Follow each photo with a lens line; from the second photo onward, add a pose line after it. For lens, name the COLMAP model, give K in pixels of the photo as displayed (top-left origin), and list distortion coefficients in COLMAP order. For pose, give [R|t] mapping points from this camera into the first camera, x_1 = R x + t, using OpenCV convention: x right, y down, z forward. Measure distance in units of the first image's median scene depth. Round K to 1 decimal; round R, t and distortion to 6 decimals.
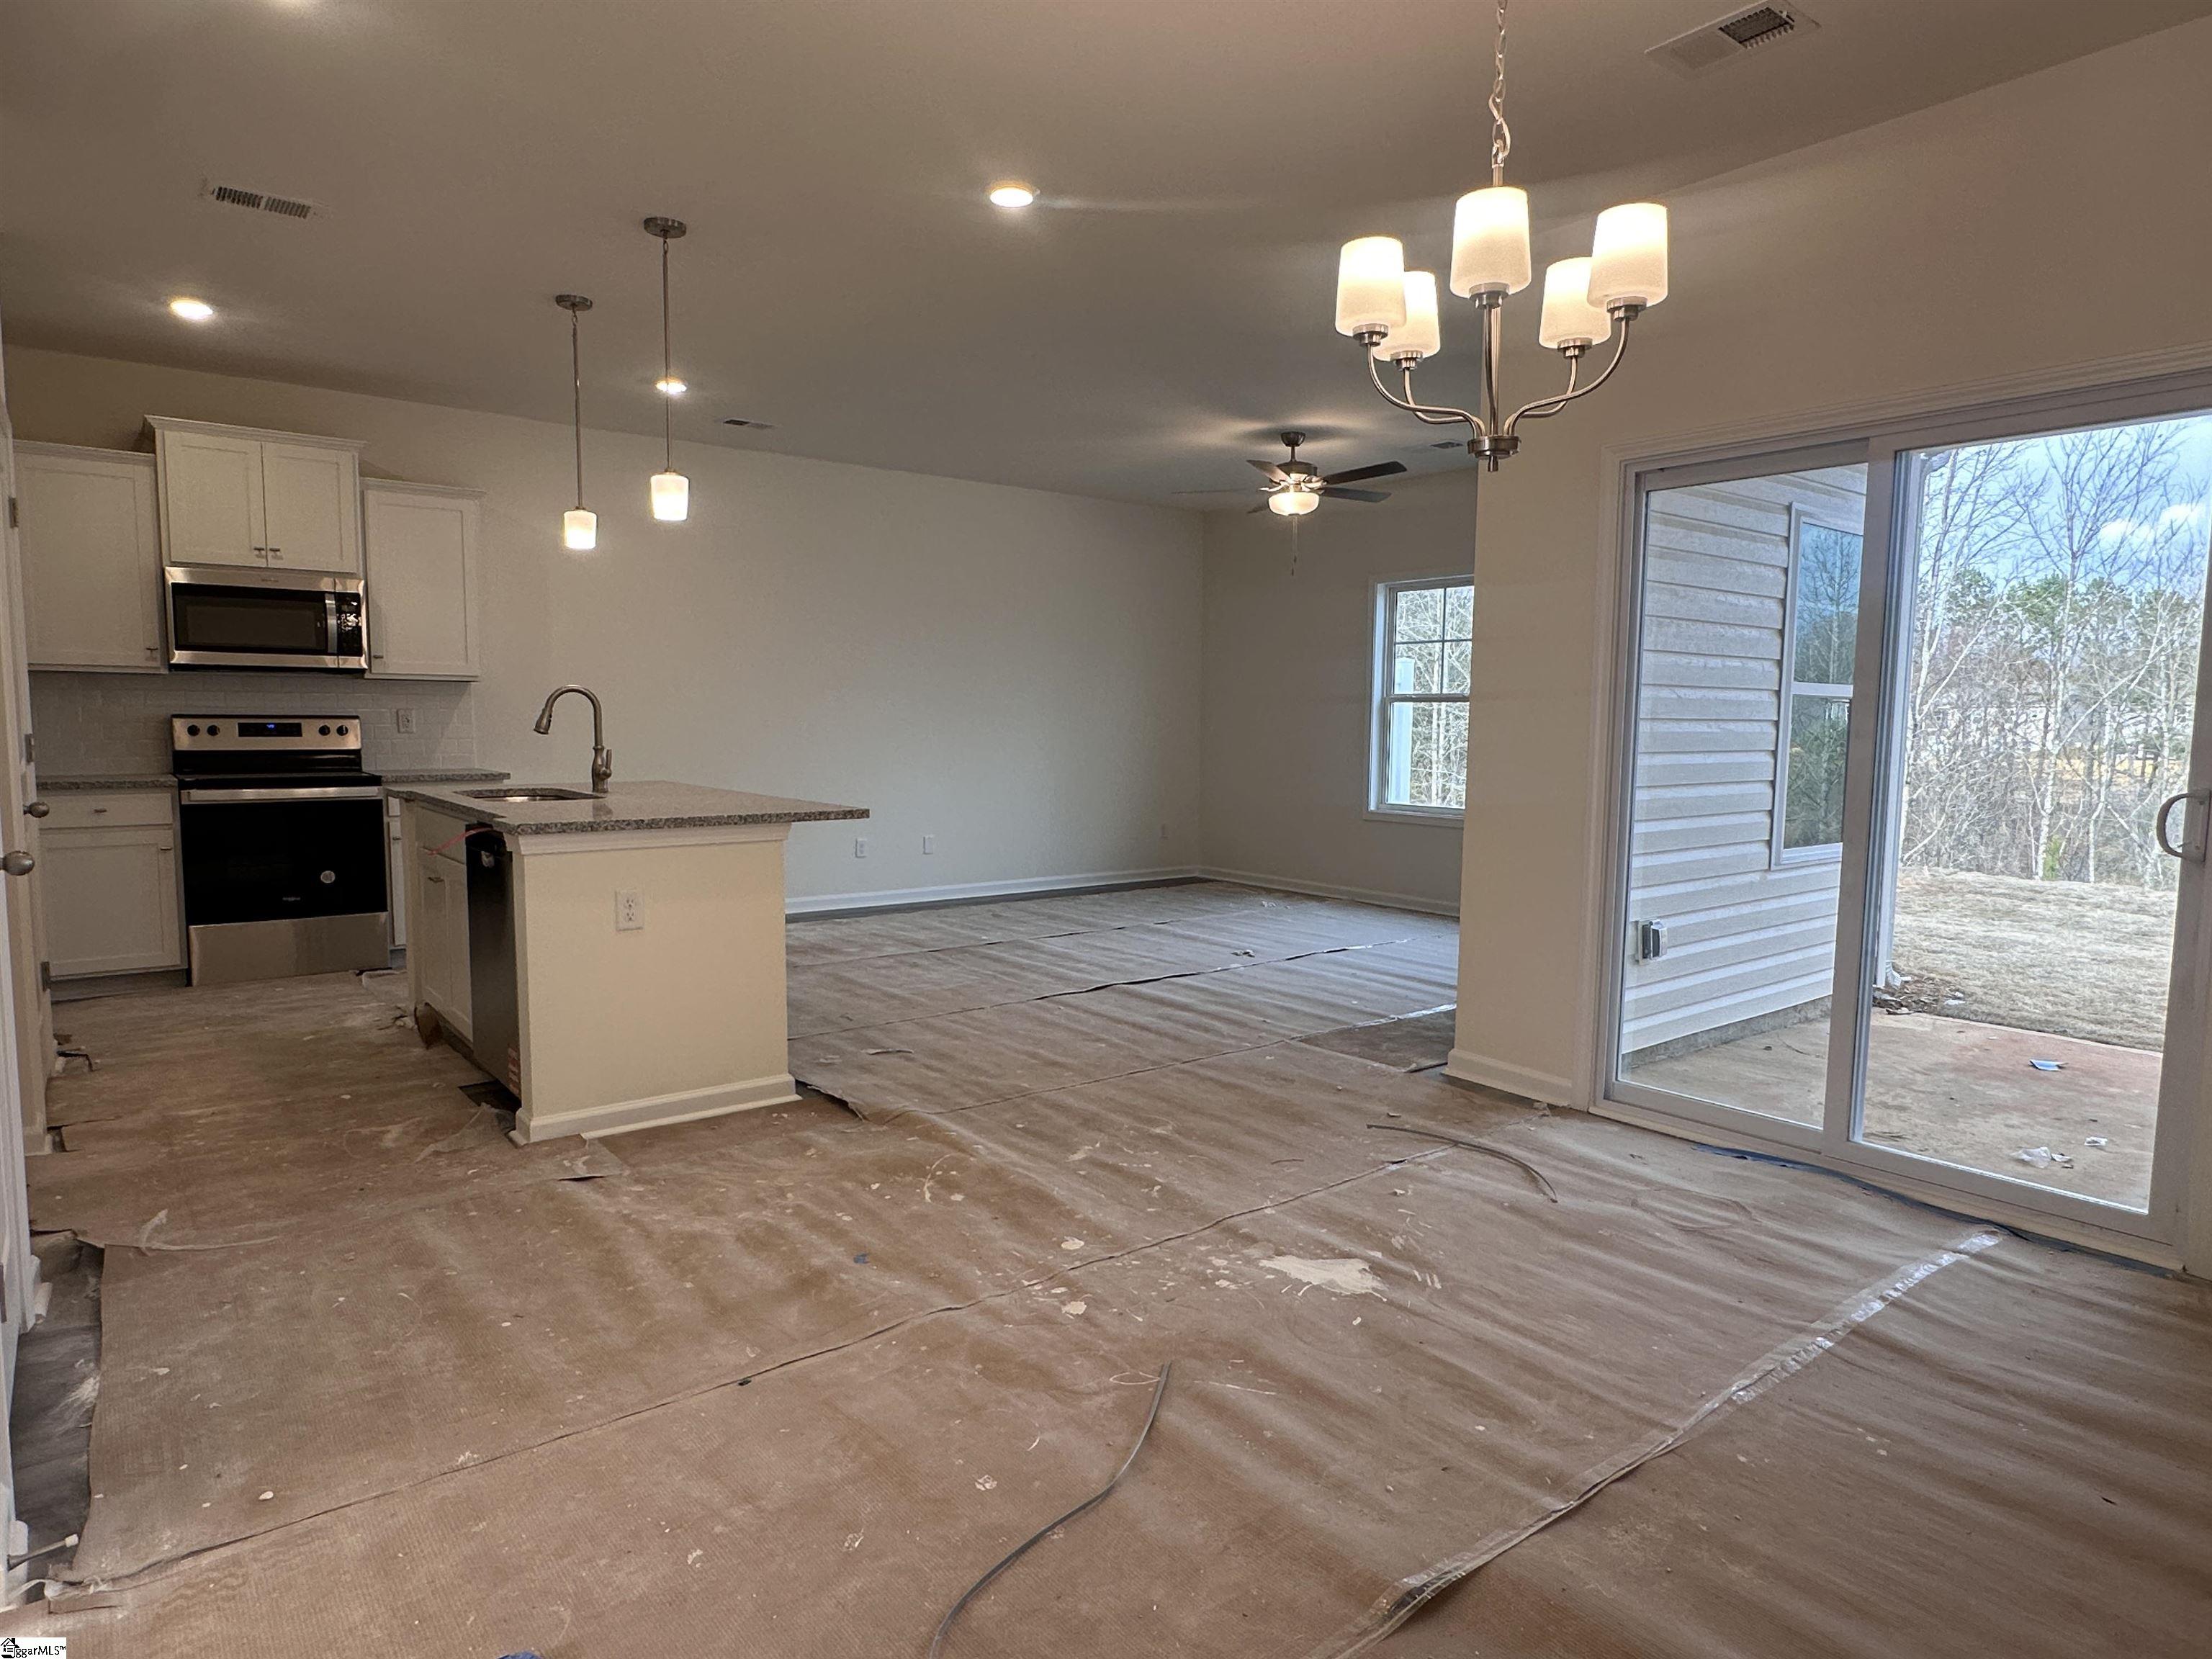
lens RADIAL K [[1296.1, 0, 1103.5], [0, 1296.1, 843.4], [0, 0, 1]] dist [-0.002575, 0.000430]
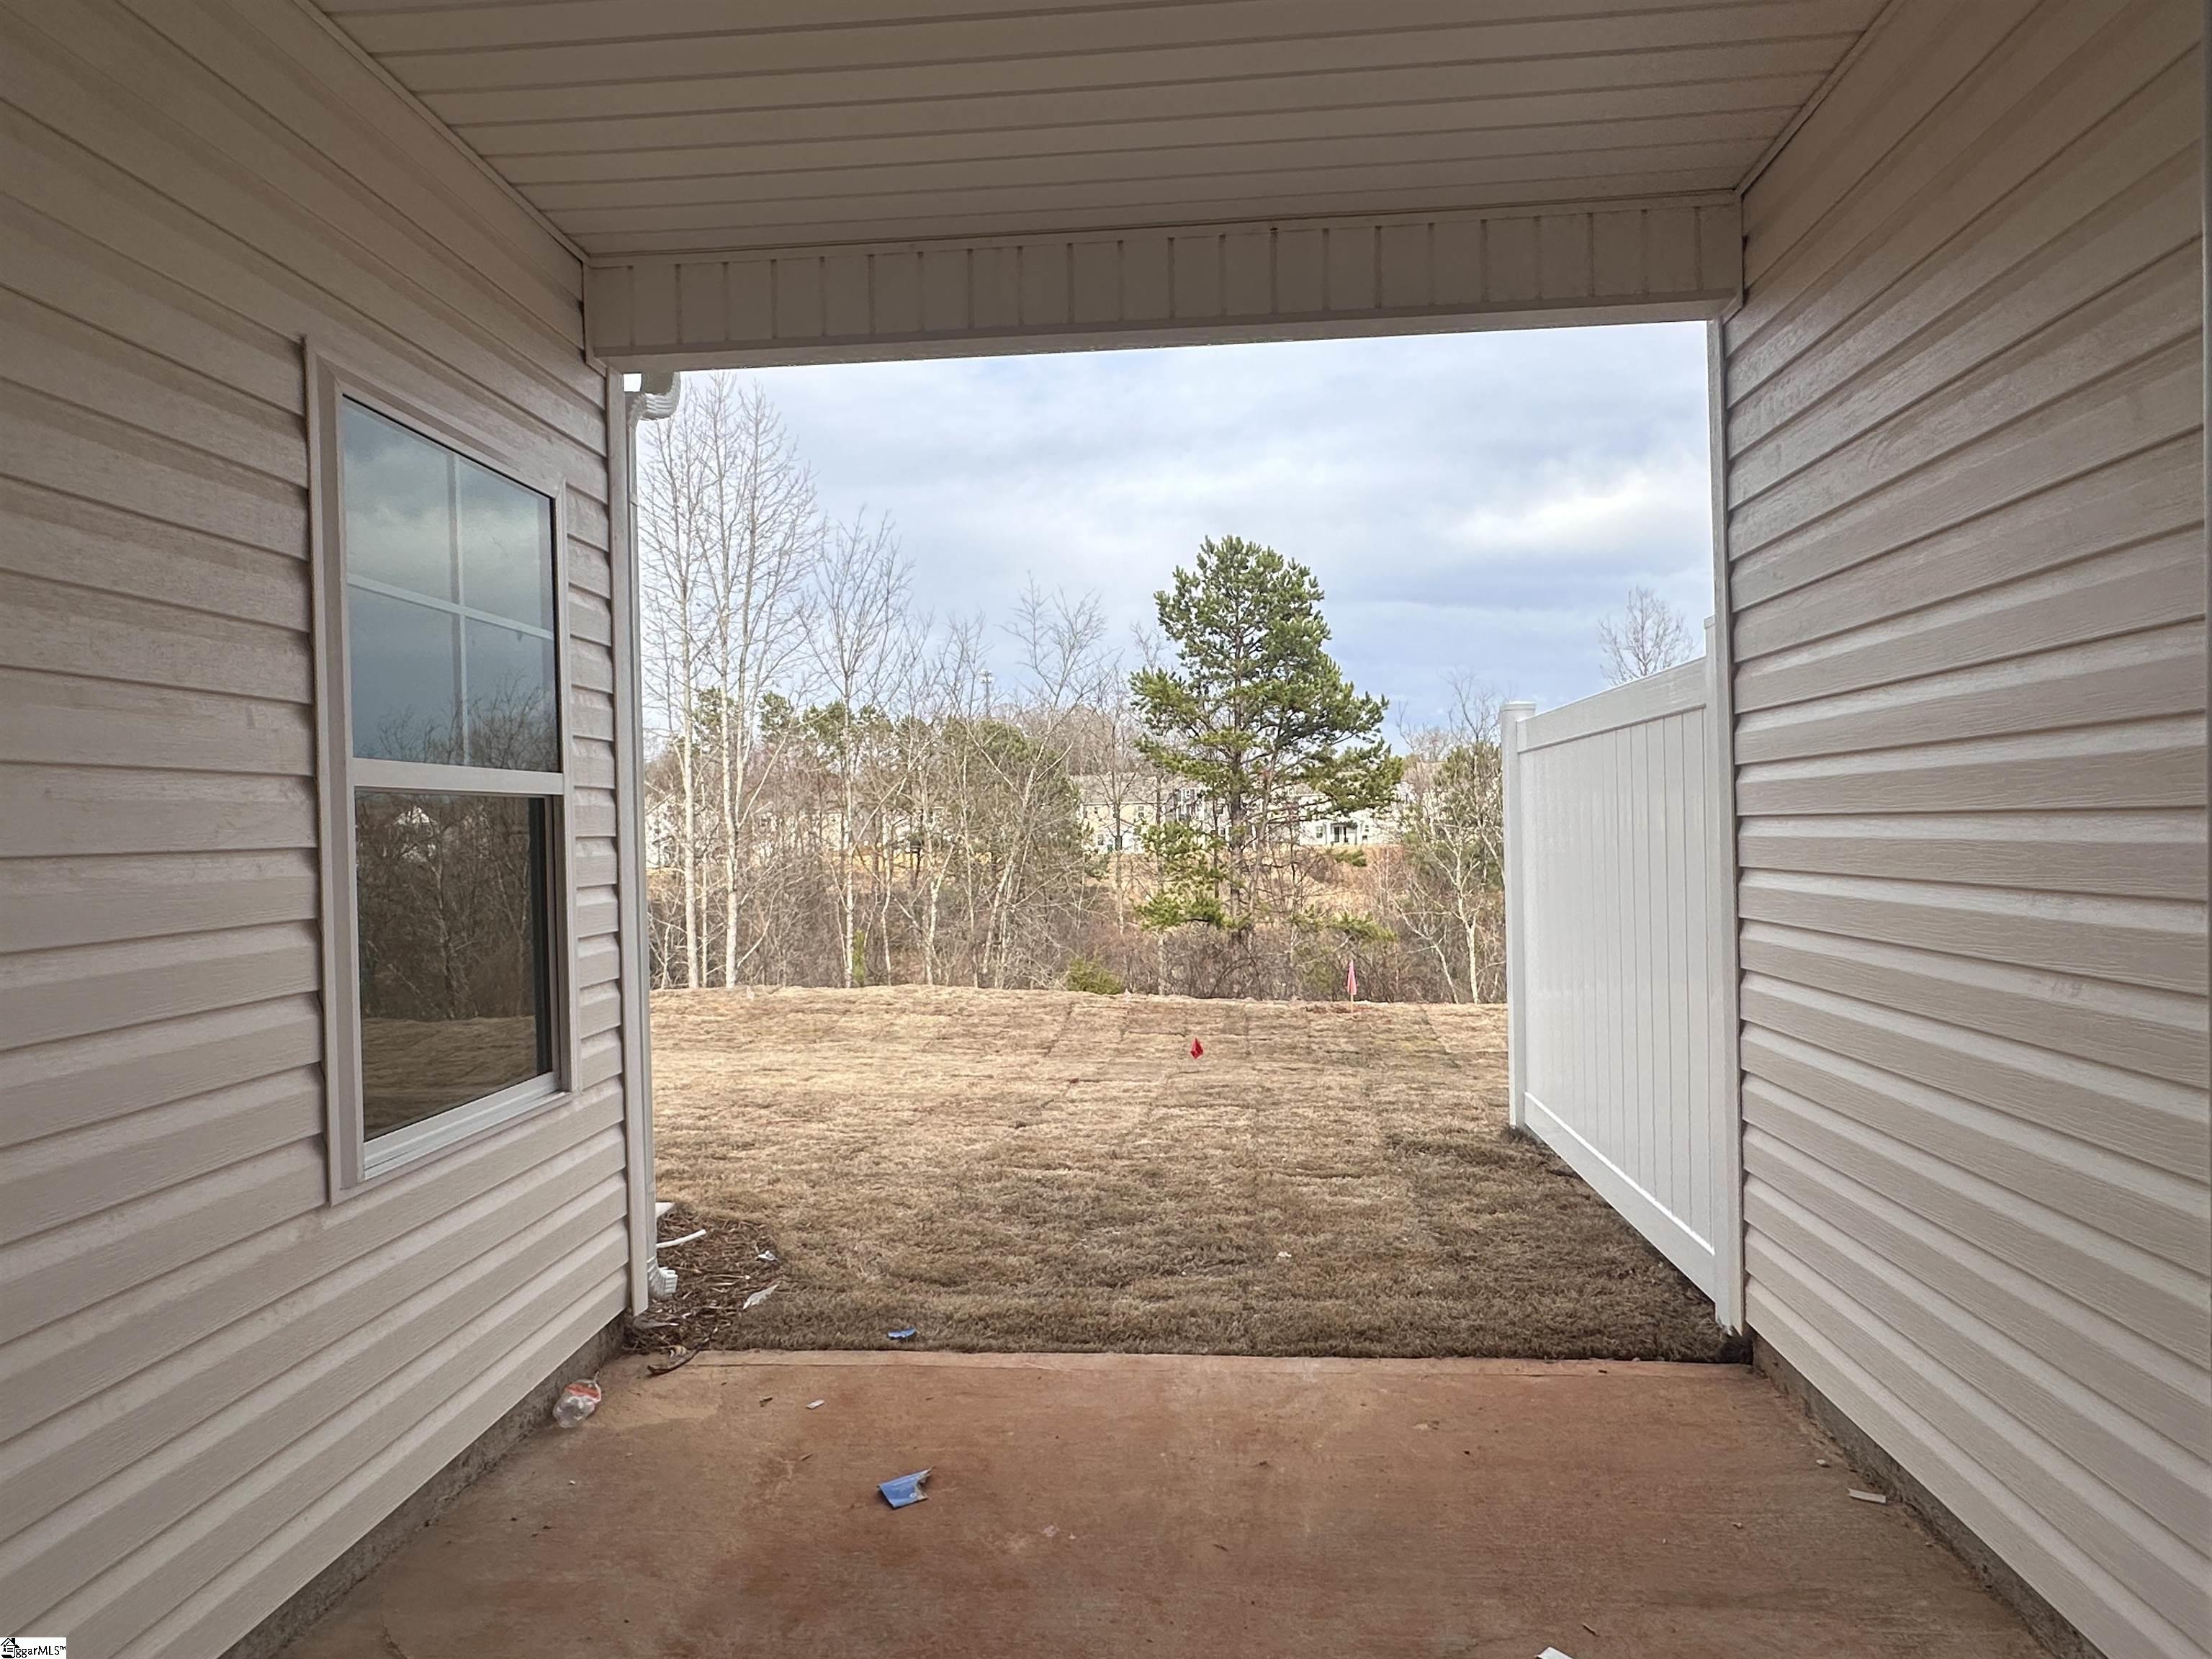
lens RADIAL K [[1296.1, 0, 1103.5], [0, 1296.1, 843.4], [0, 0, 1]] dist [-0.002575, 0.000430]
pose [[0.677169, -0.034856, 0.735002, 0.080745], [0.097887, 0.994267, -0.043034, -0.011239], [-0.729288, 0.101088, 0.676698, 0.111262]]
